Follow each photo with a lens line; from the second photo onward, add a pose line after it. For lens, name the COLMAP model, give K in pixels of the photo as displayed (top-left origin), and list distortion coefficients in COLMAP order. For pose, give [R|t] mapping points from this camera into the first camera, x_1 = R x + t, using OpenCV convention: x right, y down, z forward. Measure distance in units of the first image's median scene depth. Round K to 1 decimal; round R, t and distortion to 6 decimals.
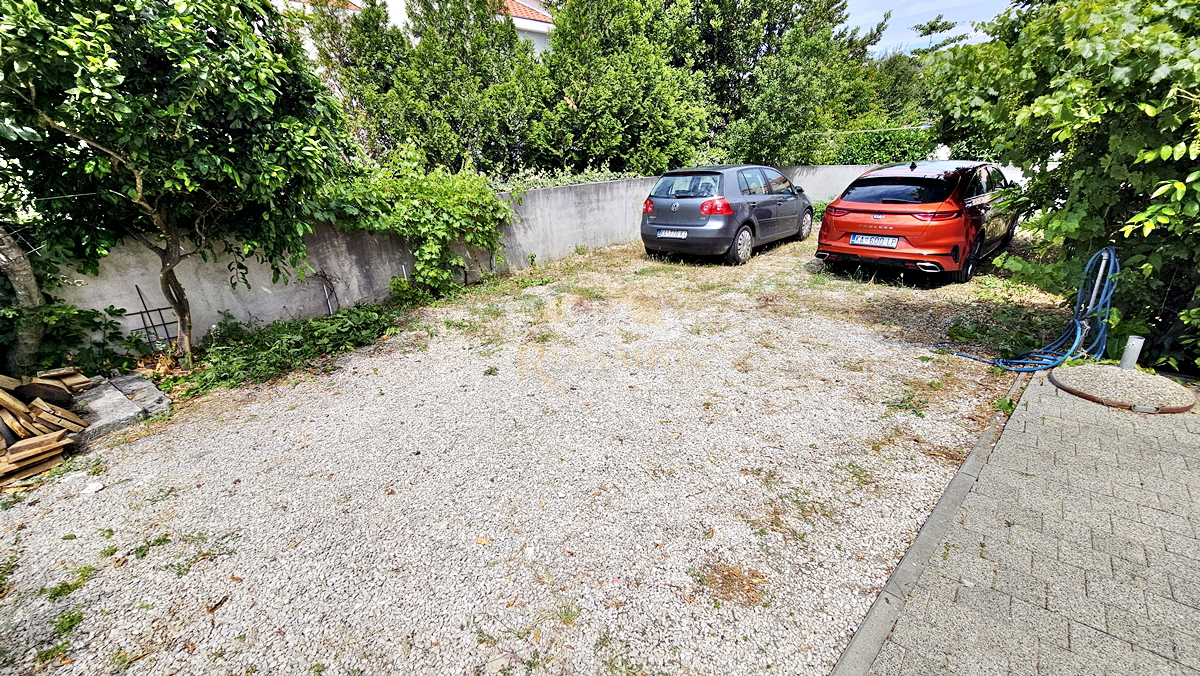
lens RADIAL K [[501.9, 0, 596.7], [0, 501.9, 352.3], [0, 0, 1]] dist [0.004537, -0.000964]
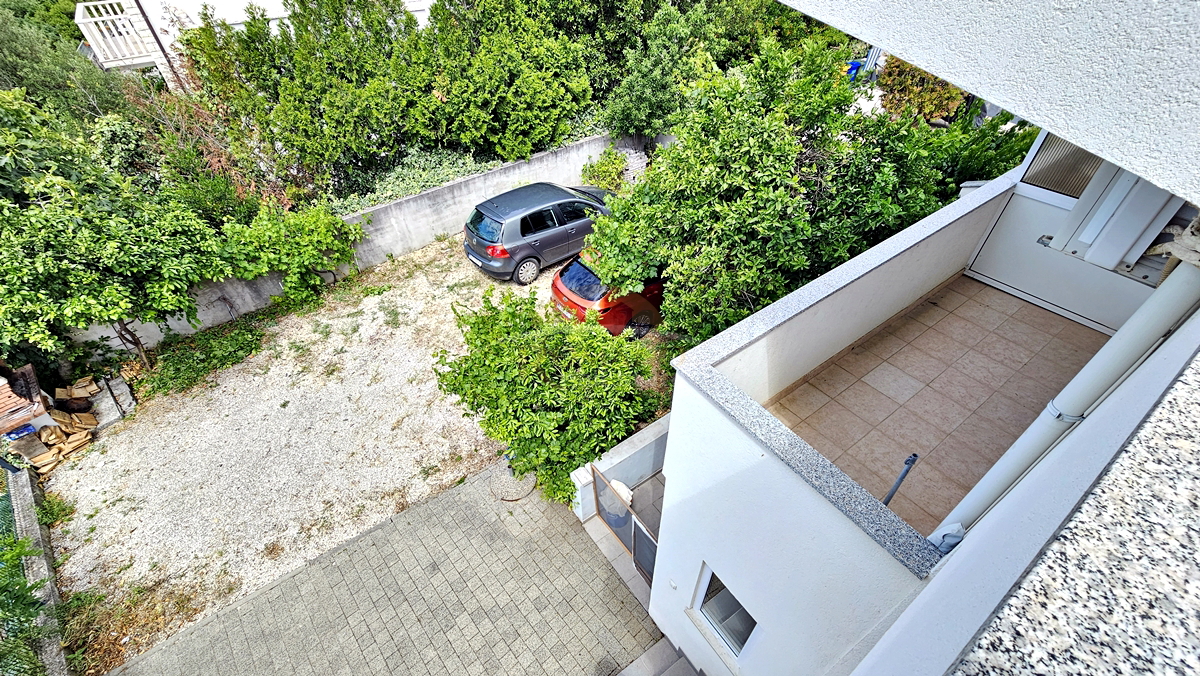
lens RADIAL K [[501.9, 0, 597.9], [0, 501.9, 350.1], [0, 0, 1]] dist [0.004537, -0.000964]
pose [[0.990403, 0.114692, -0.077122, 0.952971], [-0.079329, 0.928670, 0.362325, -0.815414], [0.113177, -0.352730, 0.928856, -0.517236]]
